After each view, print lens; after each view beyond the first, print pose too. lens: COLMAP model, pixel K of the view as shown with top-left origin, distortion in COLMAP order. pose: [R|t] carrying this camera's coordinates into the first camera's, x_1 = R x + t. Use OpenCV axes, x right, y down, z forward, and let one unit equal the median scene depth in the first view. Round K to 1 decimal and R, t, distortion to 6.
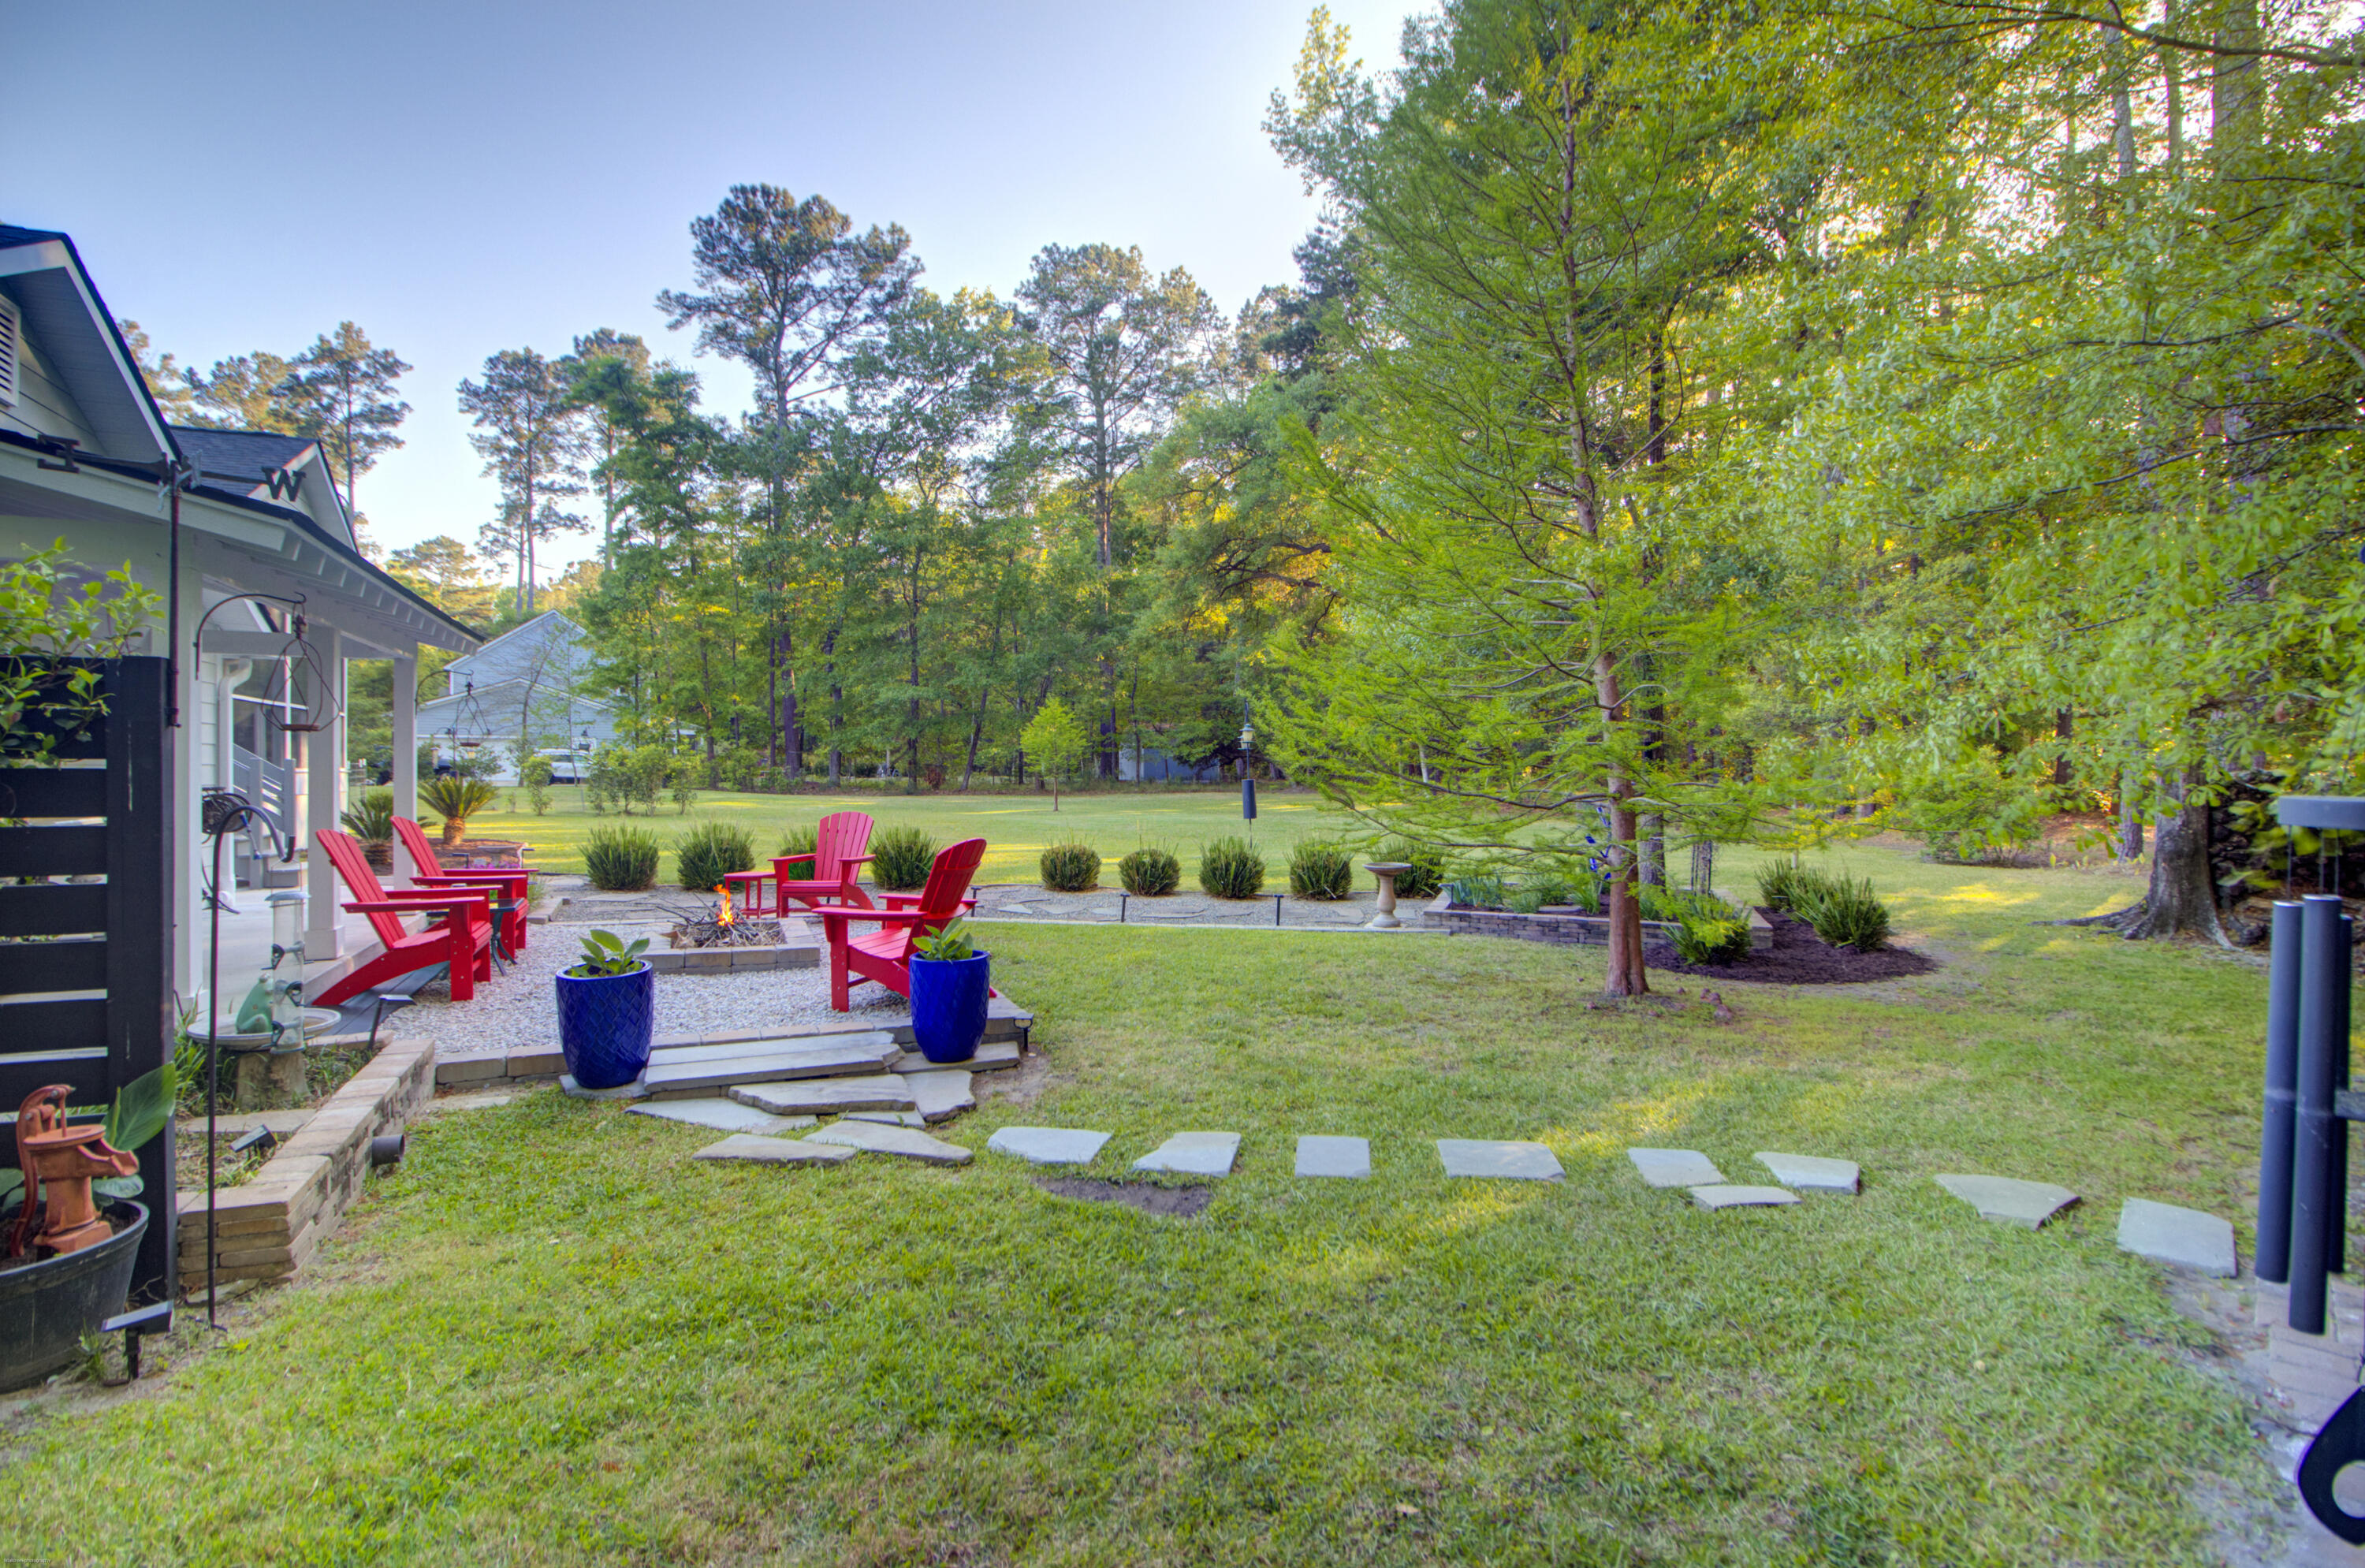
lens RADIAL K [[1093.4, 0, 1168.1], [0, 1093.4, 784.0], [0, 0, 1]] dist [-0.005751, -0.008429]
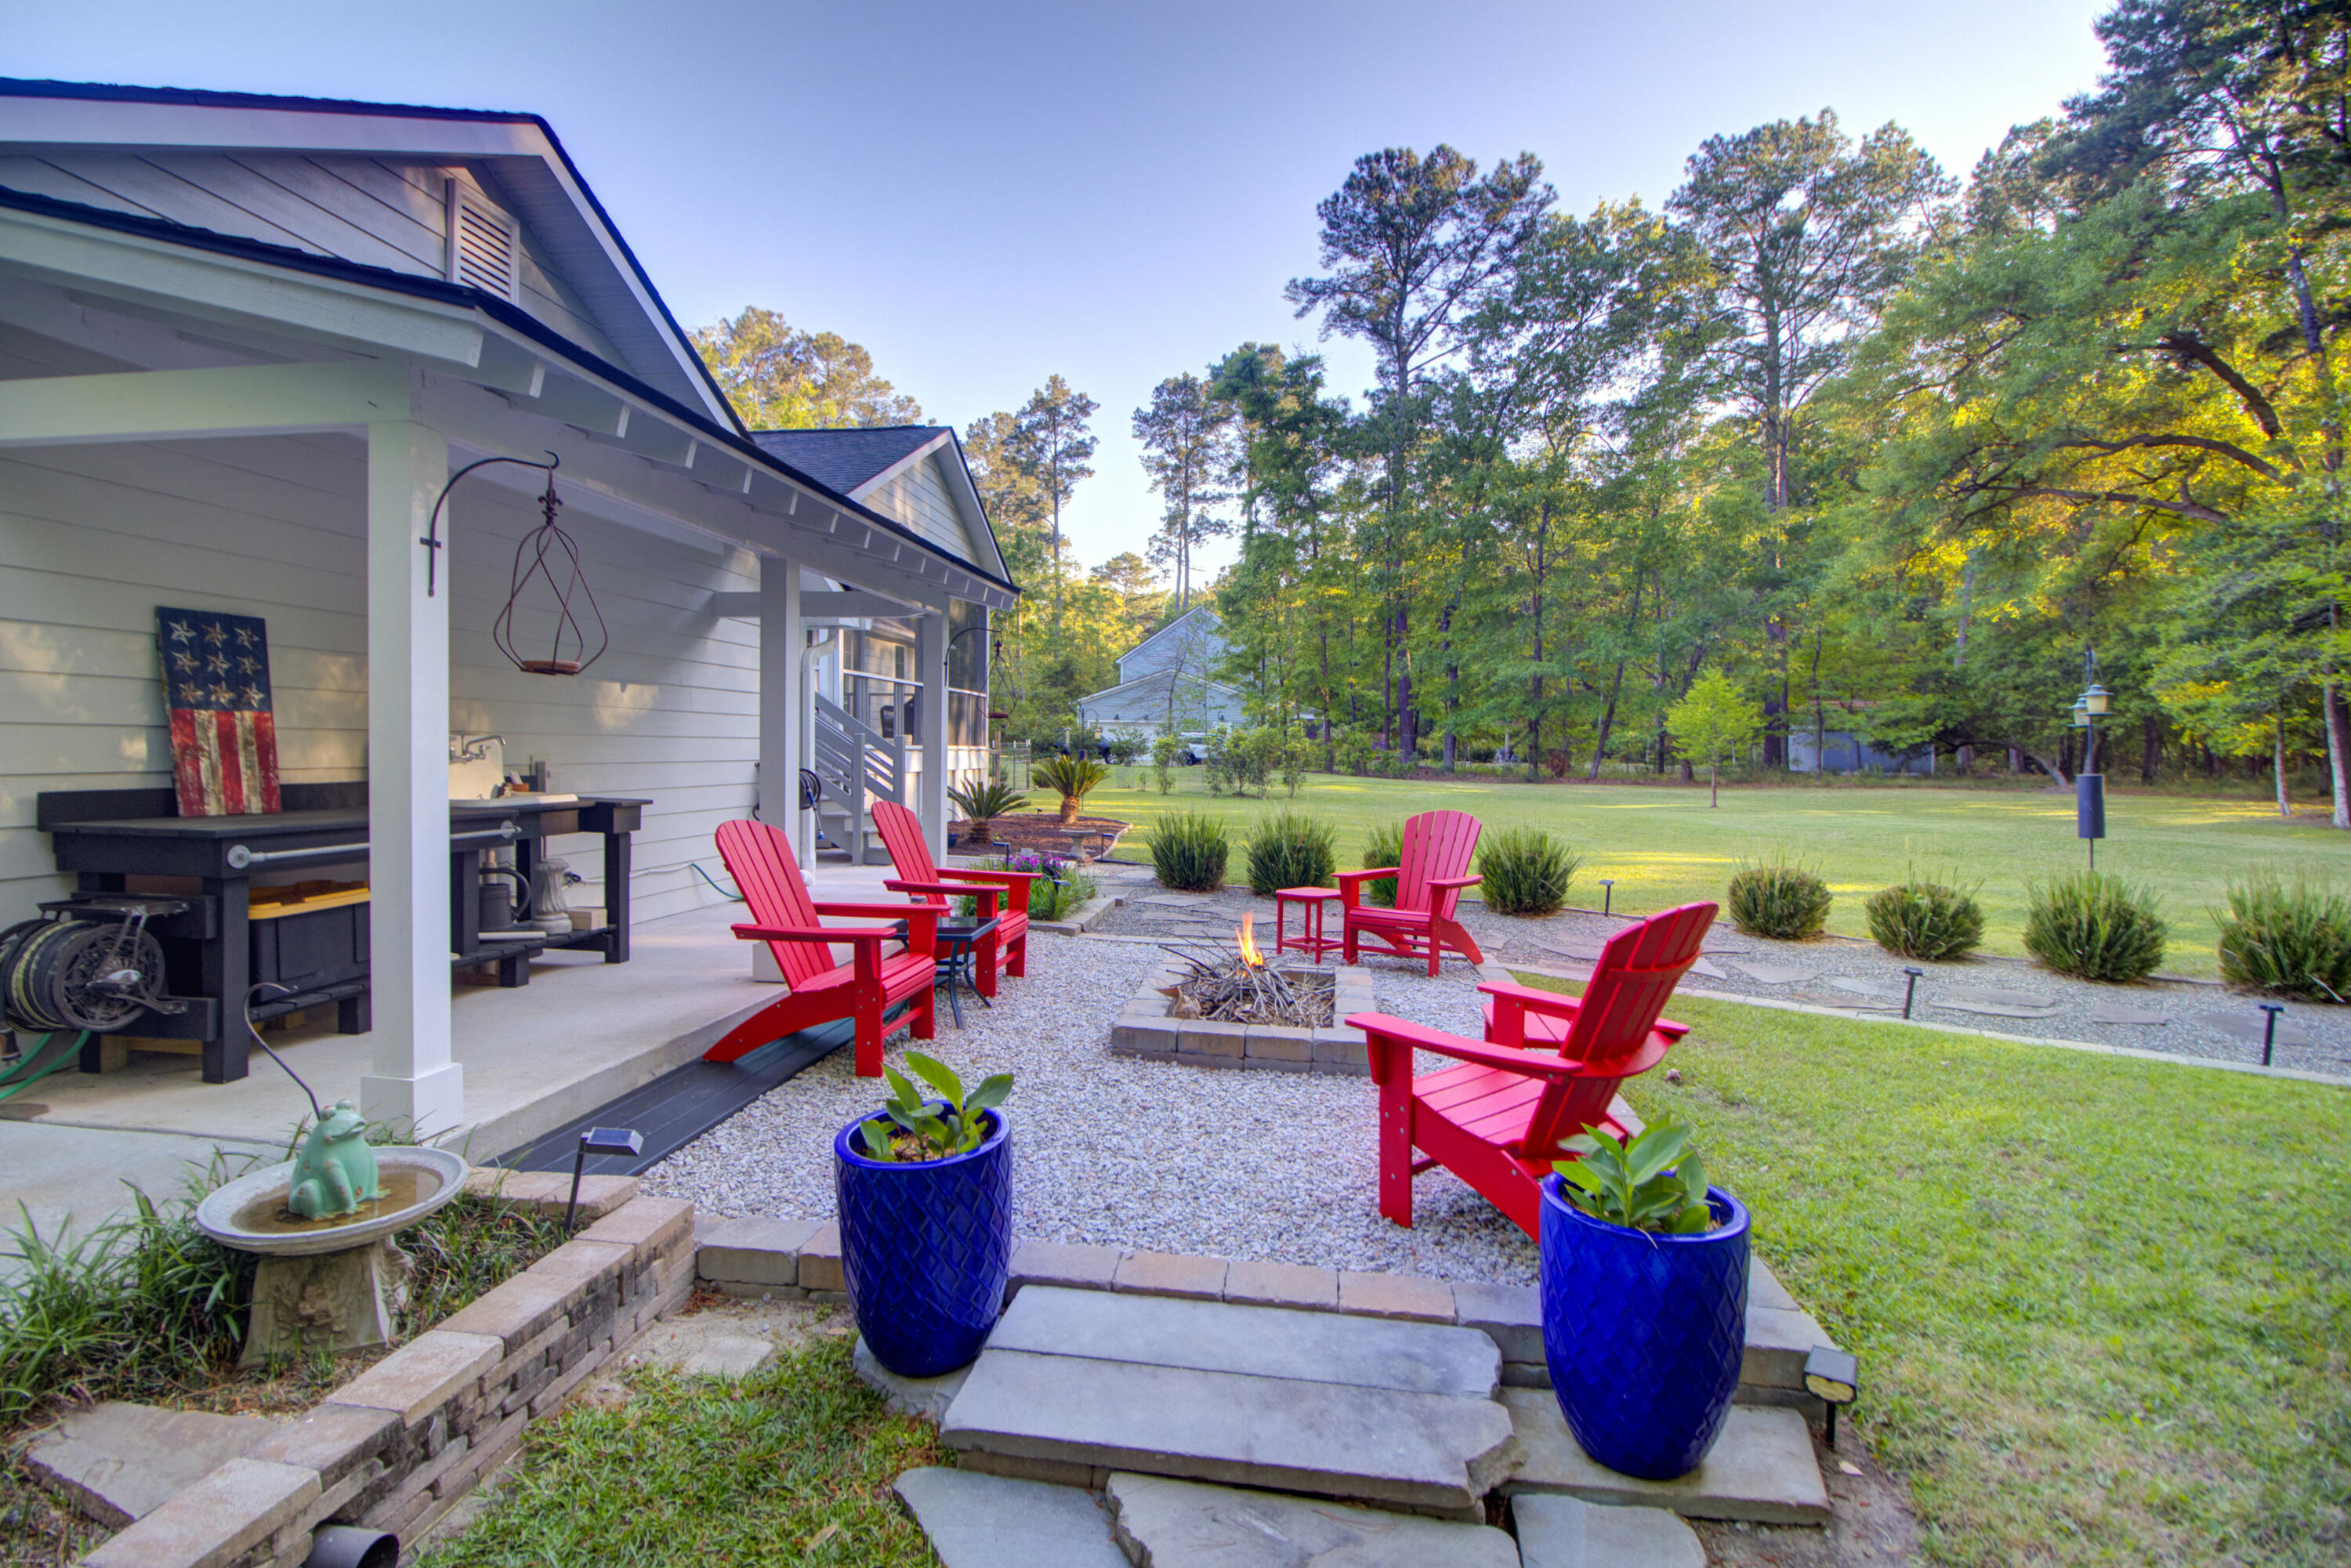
lens RADIAL K [[1086.9, 0, 1178.8], [0, 1086.9, 778.2], [0, 0, 1]] dist [-0.005751, -0.008429]
pose [[0.855729, 0.022041, -0.516954, -0.018549], [-0.017774, 0.999755, 0.013202, -0.000380], [0.517118, -0.002109, 0.855911, 0.073587]]
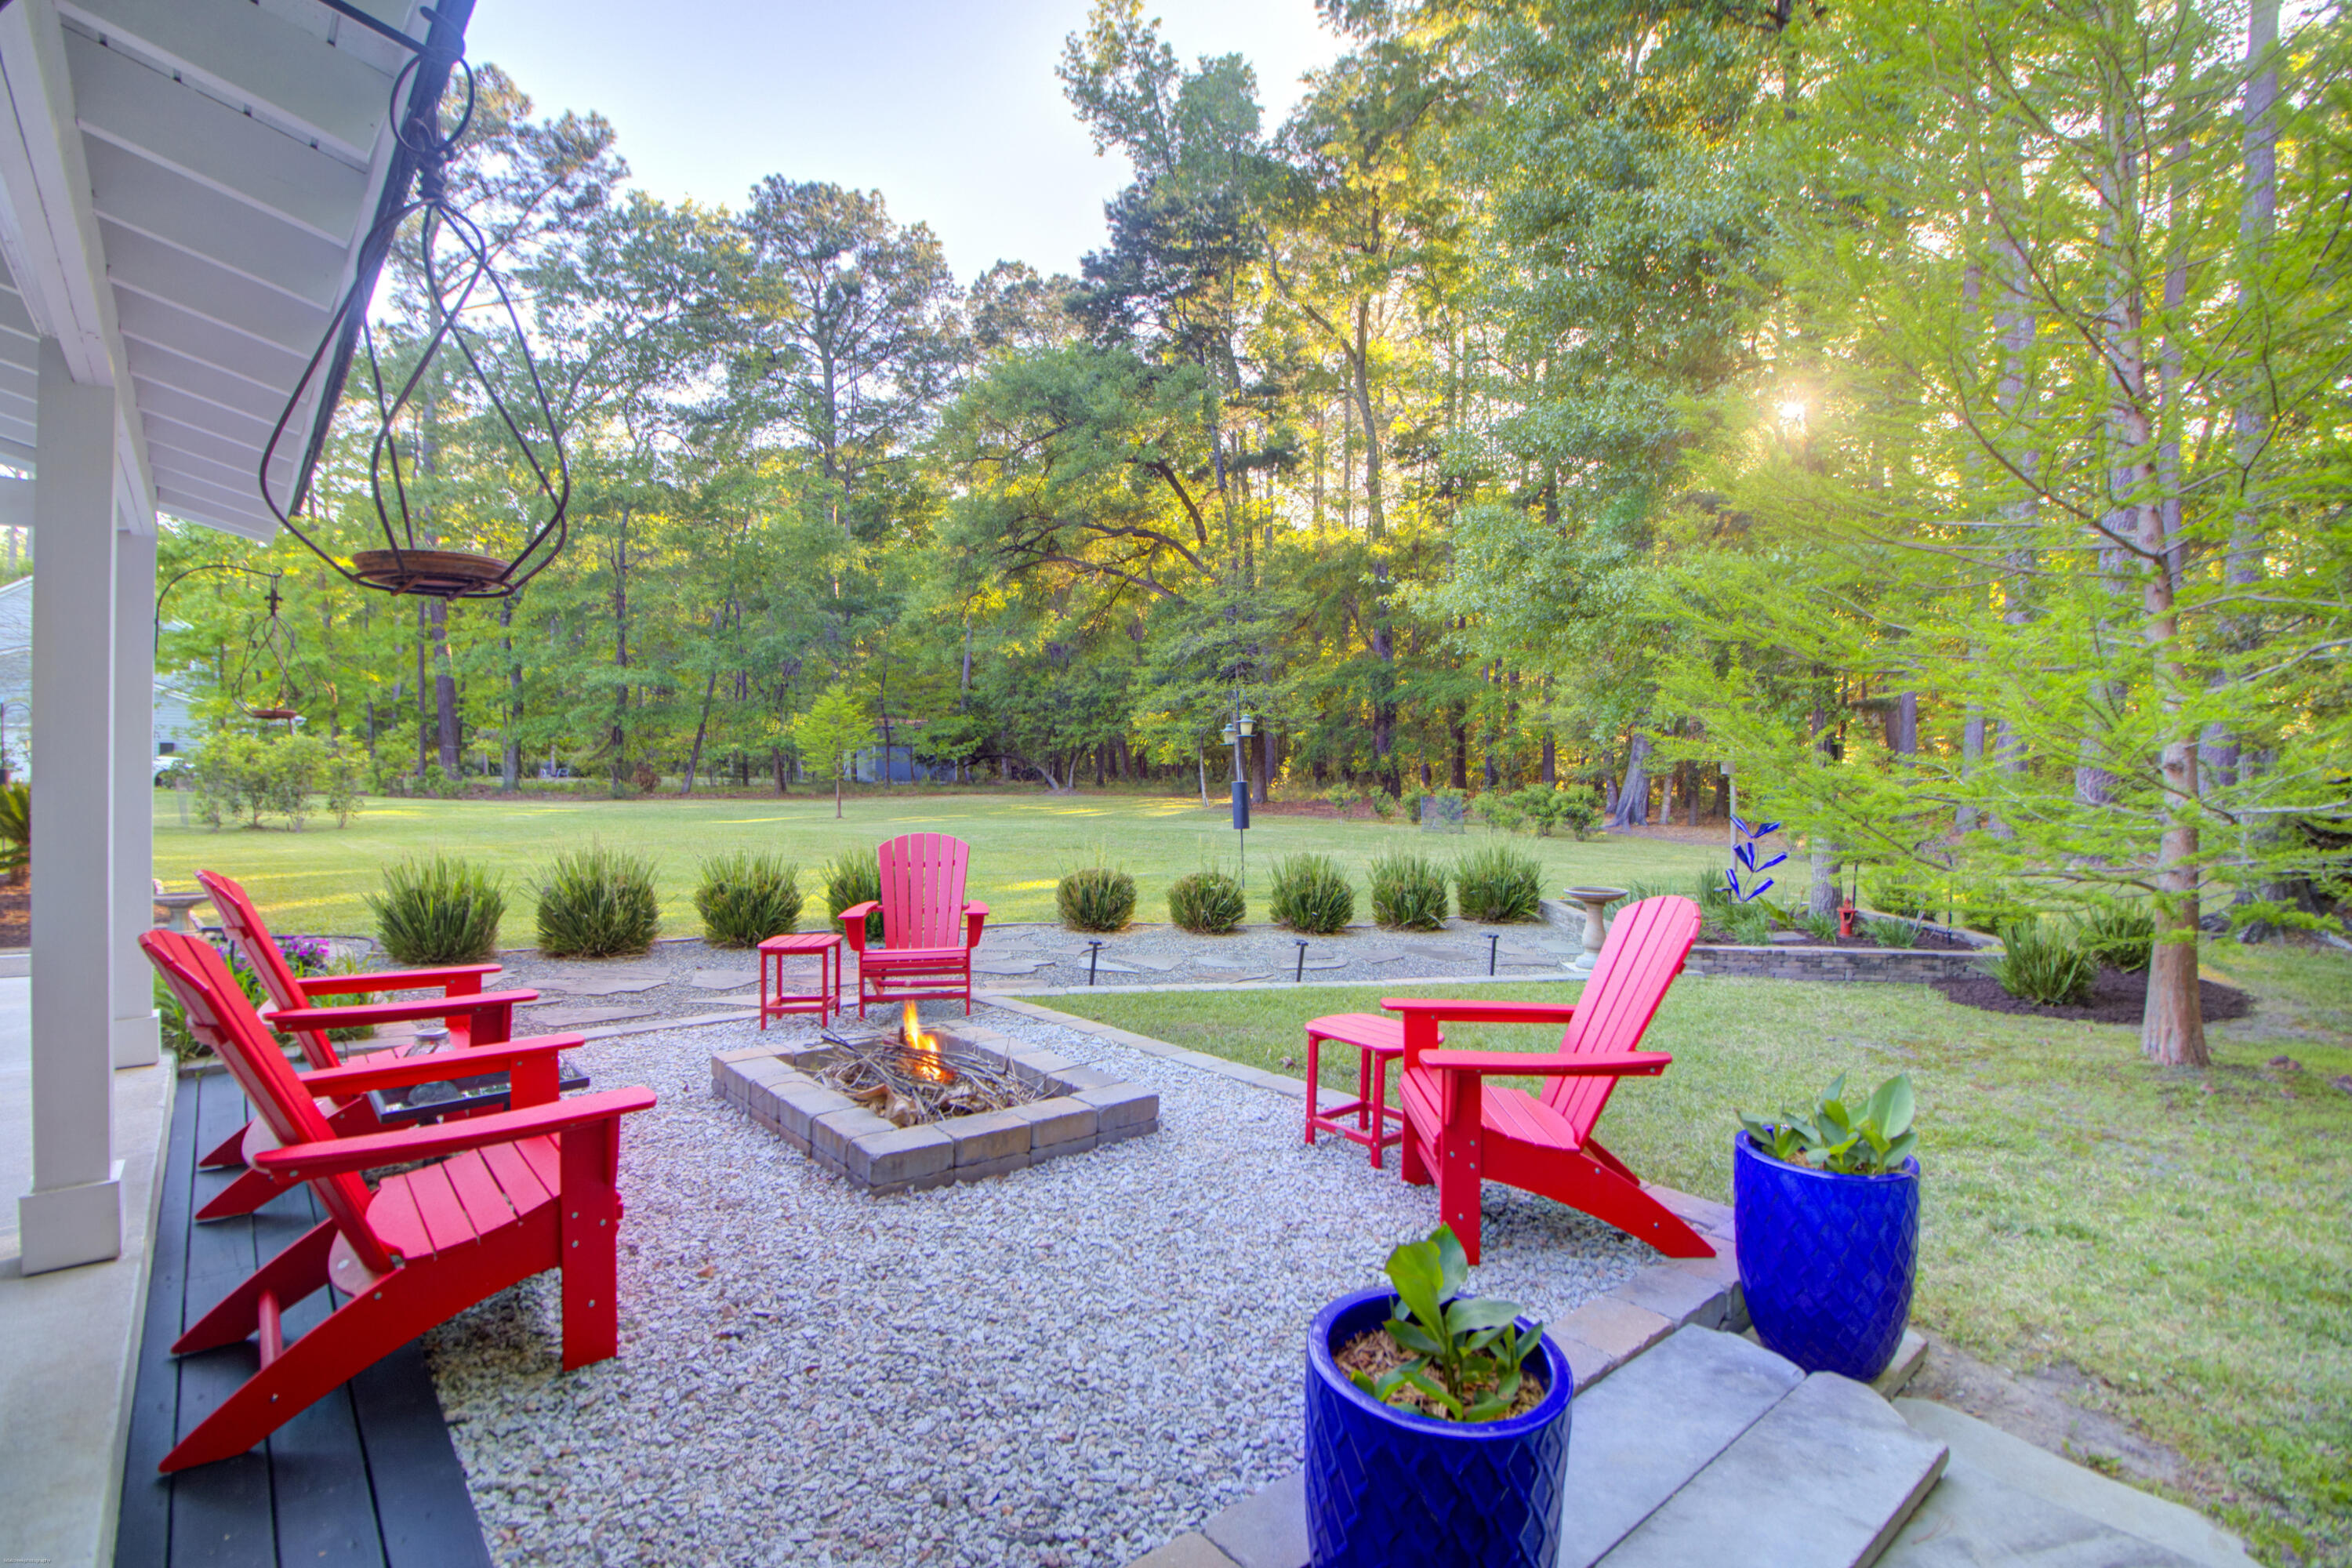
lens RADIAL K [[1087.4, 0, 1155.1], [0, 1087.4, 778.2], [0, 0, 1]] dist [-0.005751, -0.008429]
pose [[0.955177, 0.000385, 0.296034, -0.080423], [0.001338, 0.999983, -0.005619, -0.000721], [-0.296032, 0.005763, 0.955161, 0.082195]]
